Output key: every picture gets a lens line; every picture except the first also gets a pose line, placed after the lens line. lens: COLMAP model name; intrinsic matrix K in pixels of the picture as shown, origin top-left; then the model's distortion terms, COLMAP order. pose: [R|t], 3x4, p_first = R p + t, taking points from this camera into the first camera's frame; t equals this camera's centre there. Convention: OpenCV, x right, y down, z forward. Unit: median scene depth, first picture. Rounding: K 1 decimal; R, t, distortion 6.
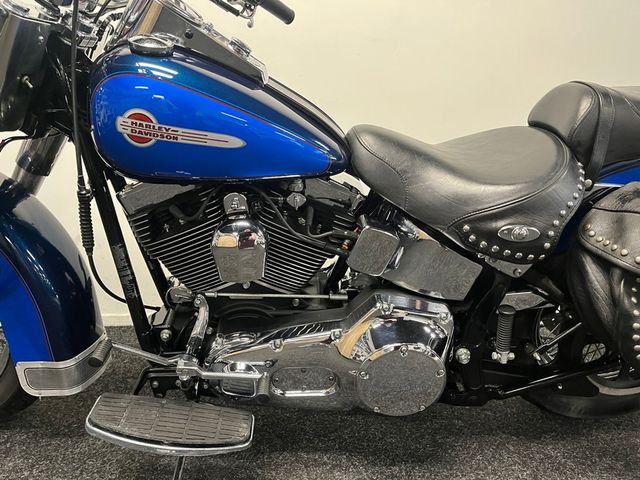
lens RADIAL K [[473.3, 0, 319.0], [0, 473.3, 242.7], [0, 0, 1]] dist [0.073616, -0.097313]
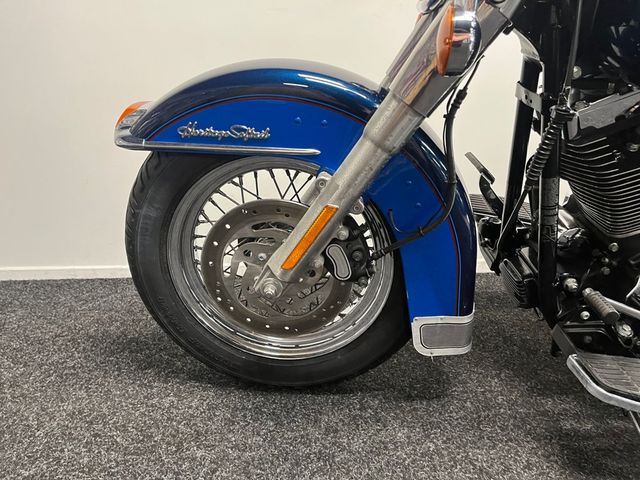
lens RADIAL K [[473.3, 0, 323.8], [0, 473.3, 242.5], [0, 0, 1]] dist [0.073616, -0.097313]
pose [[0.998985, -0.011996, 0.043411, -0.876323], [0.007544, 0.994827, 0.101306, 0.031738], [-0.044402, -0.100876, 0.993908, 0.194497]]
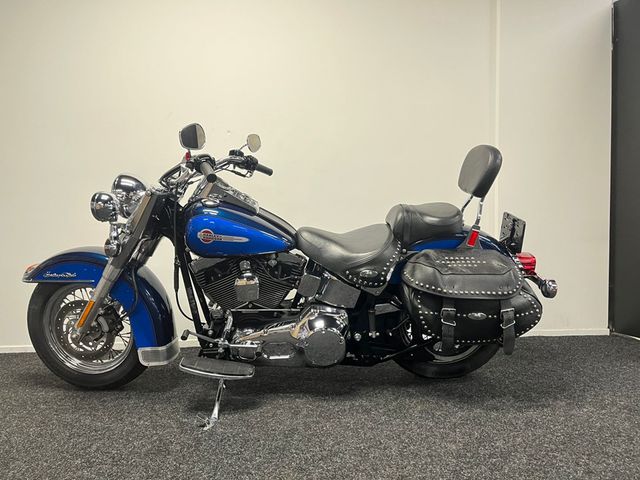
lens RADIAL K [[473.3, 0, 315.1], [0, 473.3, 239.1], [0, 0, 1]] dist [0.073616, -0.097313]
pose [[0.999270, -0.036683, -0.010715, 0.168730], [0.034689, 0.988319, -0.148401, 0.127066], [0.016033, 0.147921, 0.988869, -1.128842]]
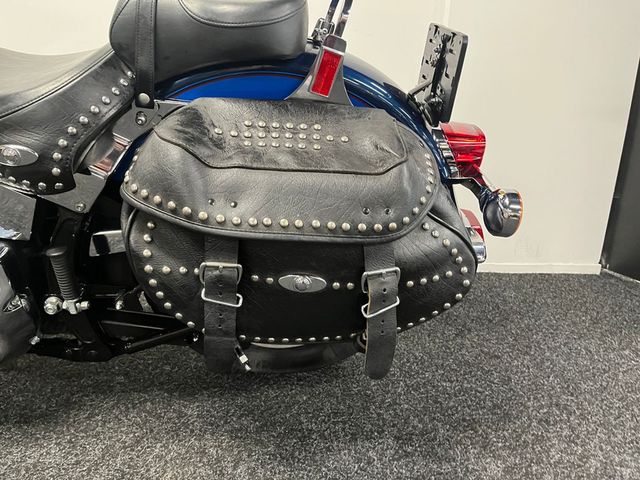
lens RADIAL K [[473.3, 0, 319.6], [0, 473.3, 227.4], [0, 0, 1]] dist [0.073616, -0.097313]
pose [[0.999434, 0.007117, 0.032892, 0.803277], [-0.009367, 0.997589, 0.068763, 0.036746], [-0.032323, -0.069032, 0.997091, 0.146944]]
